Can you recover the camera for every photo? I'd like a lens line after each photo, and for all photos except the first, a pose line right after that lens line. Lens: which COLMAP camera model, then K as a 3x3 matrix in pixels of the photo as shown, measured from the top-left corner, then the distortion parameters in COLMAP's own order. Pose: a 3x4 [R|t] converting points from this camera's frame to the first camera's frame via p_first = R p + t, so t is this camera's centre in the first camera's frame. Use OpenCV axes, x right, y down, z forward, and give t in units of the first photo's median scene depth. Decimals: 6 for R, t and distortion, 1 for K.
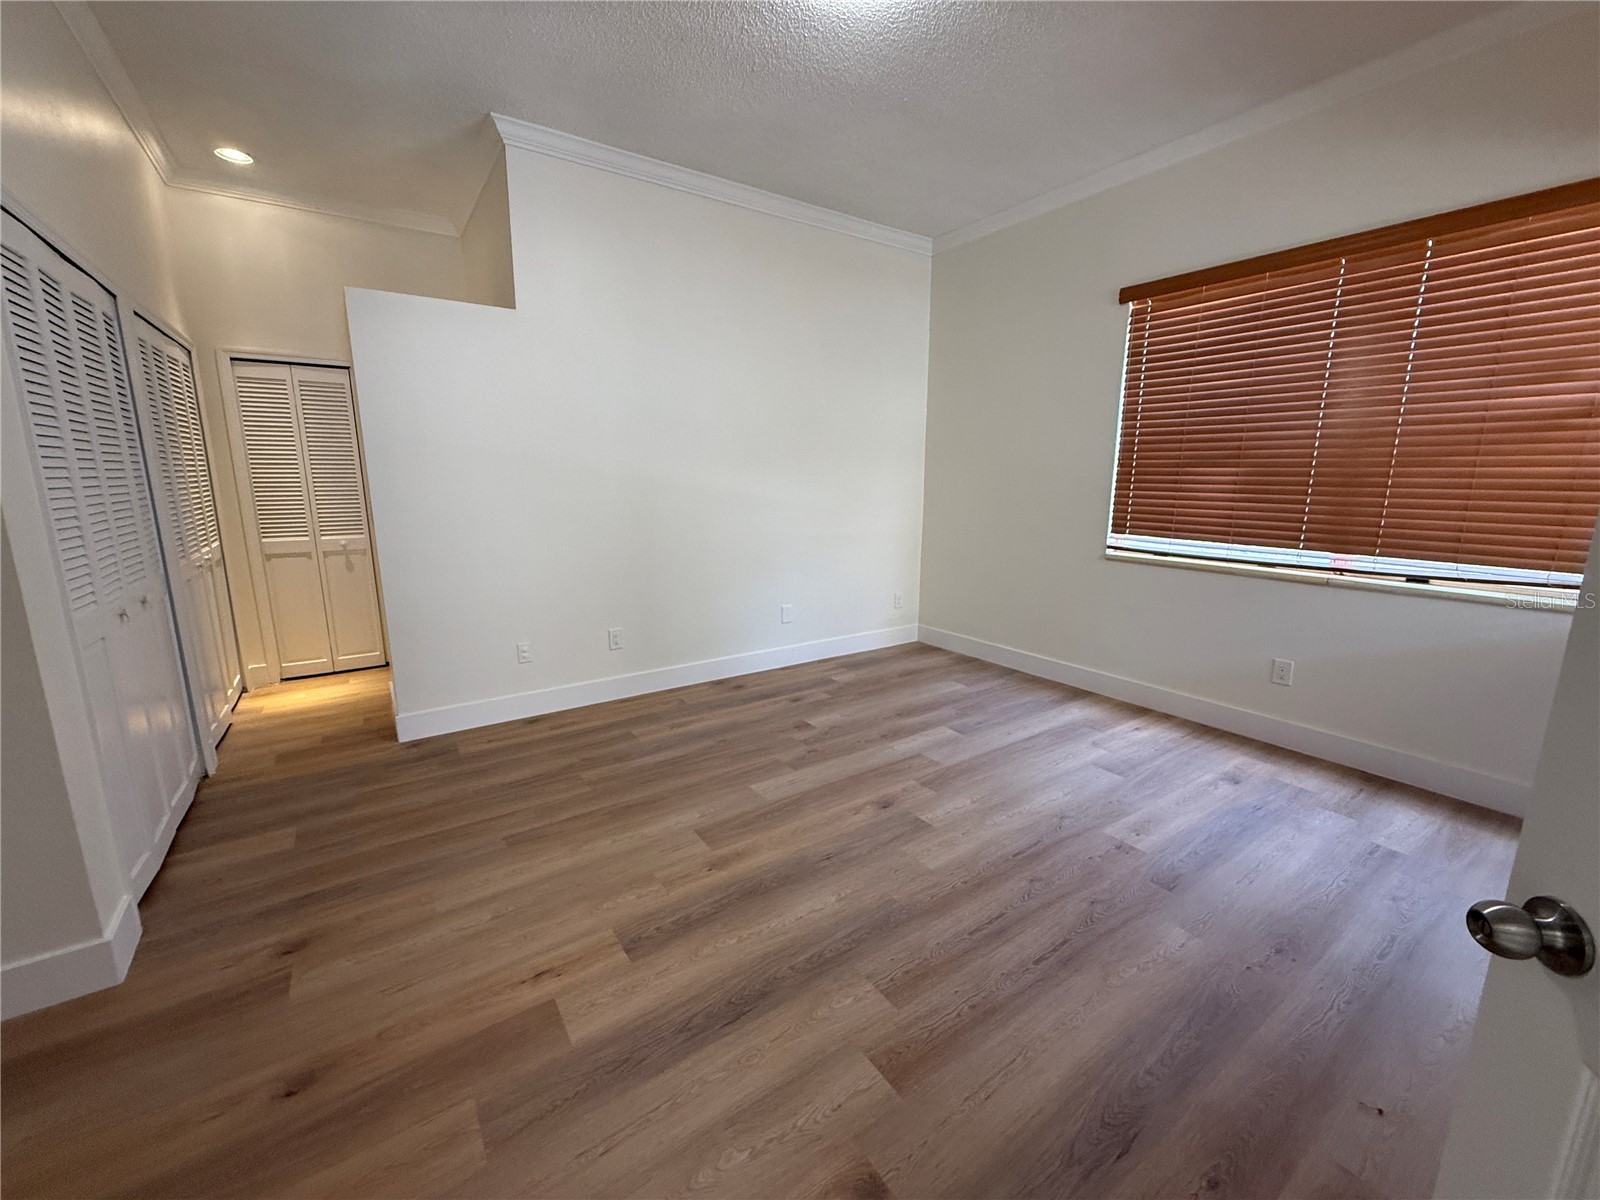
lens RADIAL K [[637.6, 0, 796.7], [0, 637.6, 600.2], [0, 0, 1]] dist [-0.000371, 0.000497]
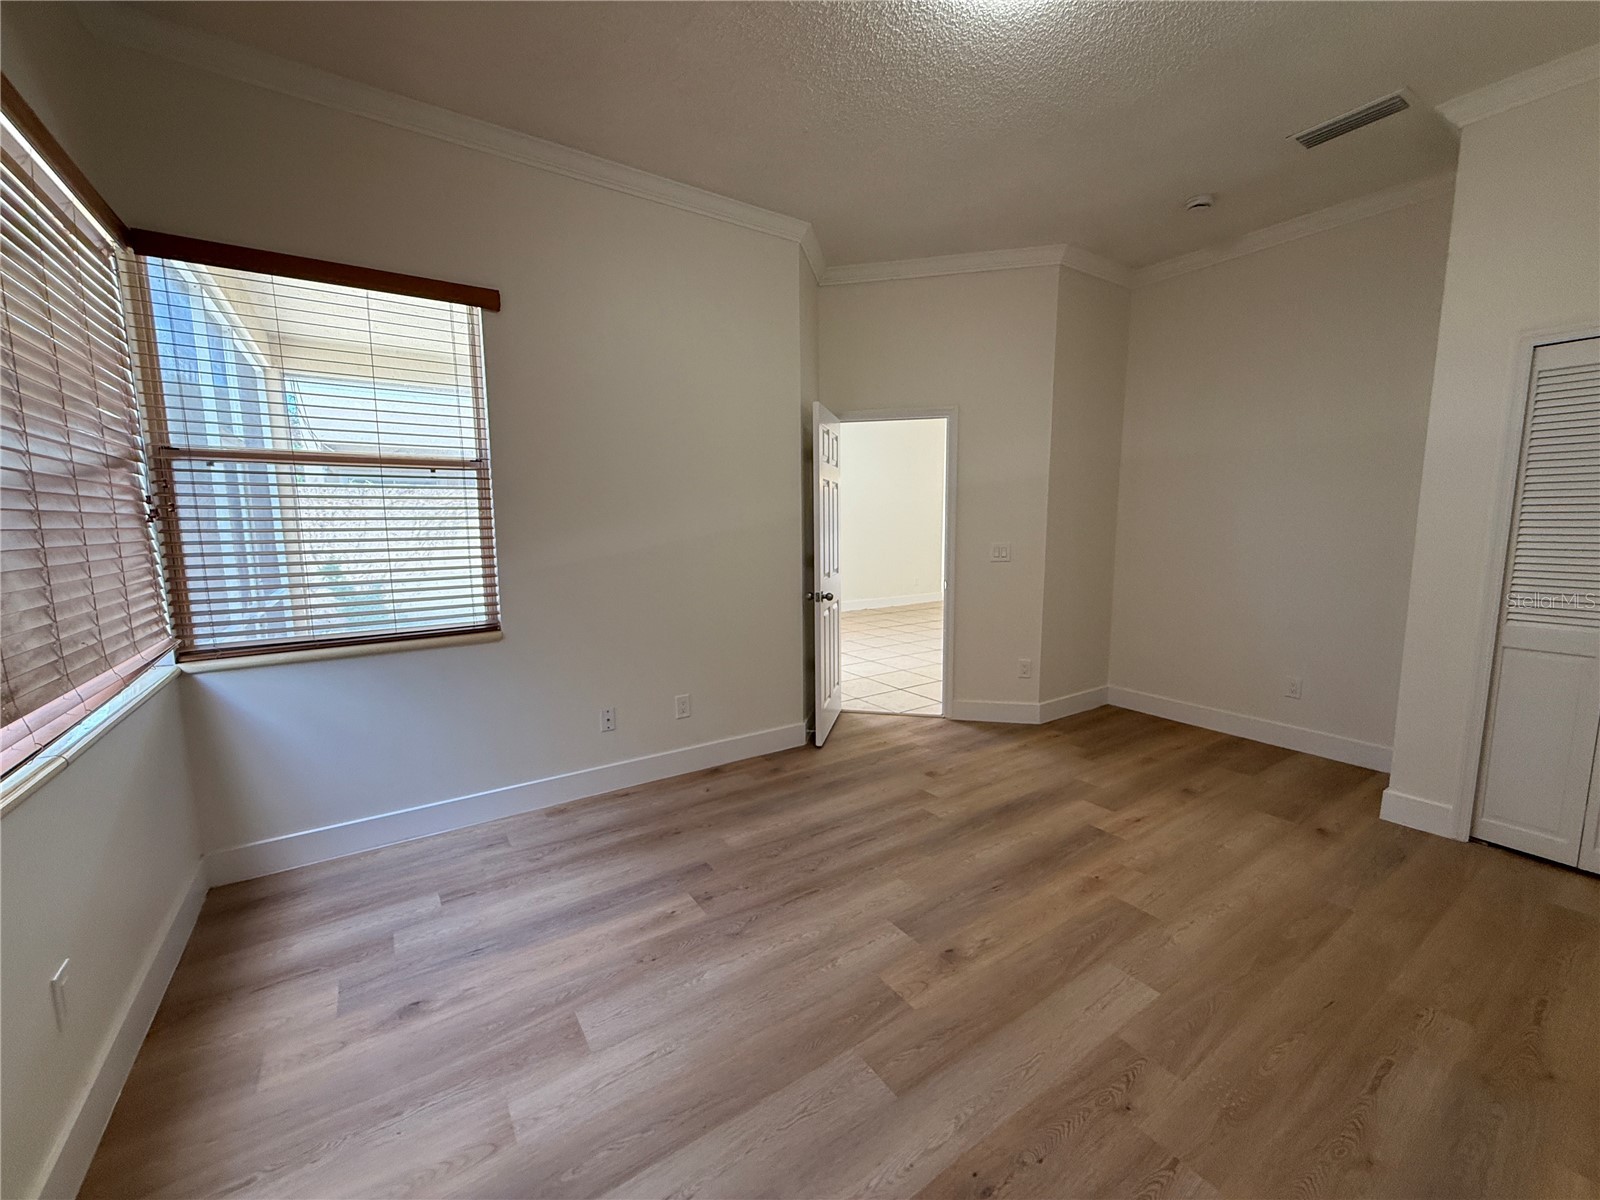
lens RADIAL K [[637.6, 0, 796.7], [0, 637.6, 600.2], [0, 0, 1]] dist [-0.000371, 0.000497]
pose [[-0.999934, 0.005235, 0.010265, 0.288571], [0.008235, 0.947773, 0.318839, -0.305092], [-0.008059, 0.318902, -0.947753, 1.465742]]
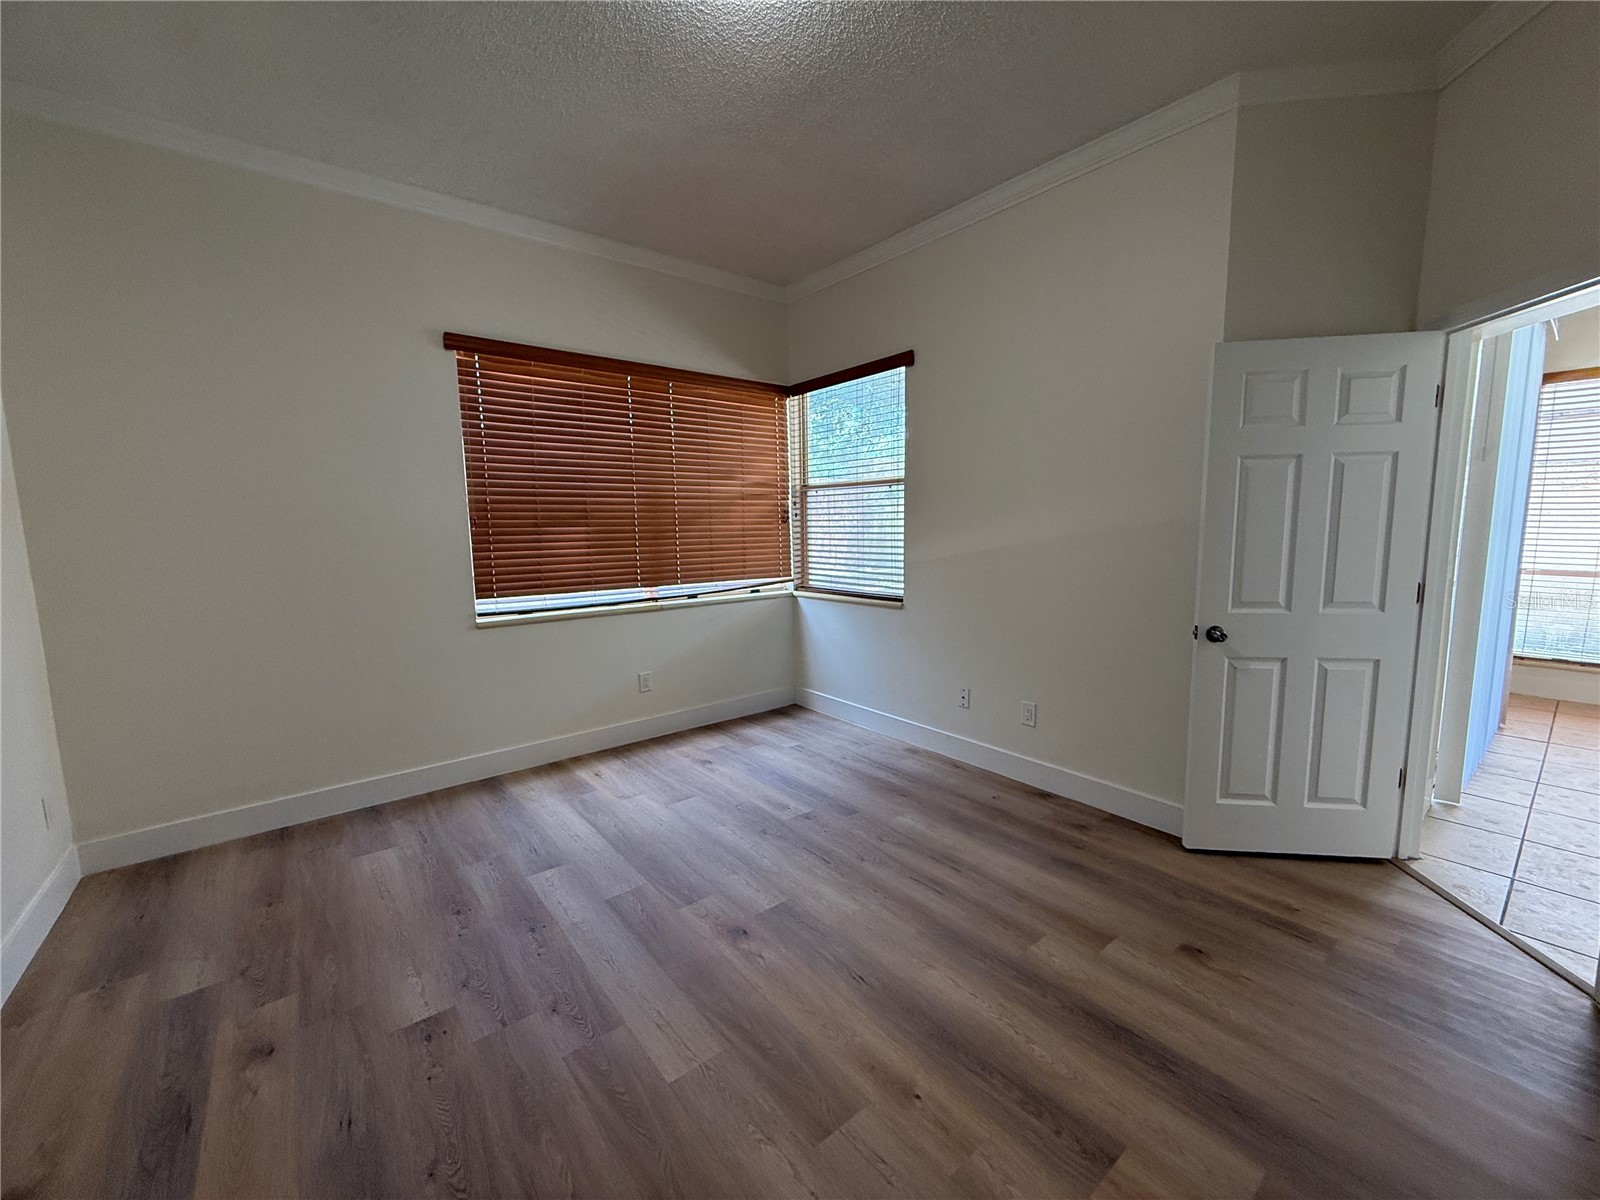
lens RADIAL K [[637.6, 0, 796.7], [0, 637.6, 600.2], [0, 0, 1]] dist [-0.000371, 0.000497]
pose [[-0.069688, -0.119499, 0.990386, -0.578654], [0.210441, 0.968696, 0.131690, -0.171040], [-0.975120, 0.217595, -0.042359, 0.799157]]
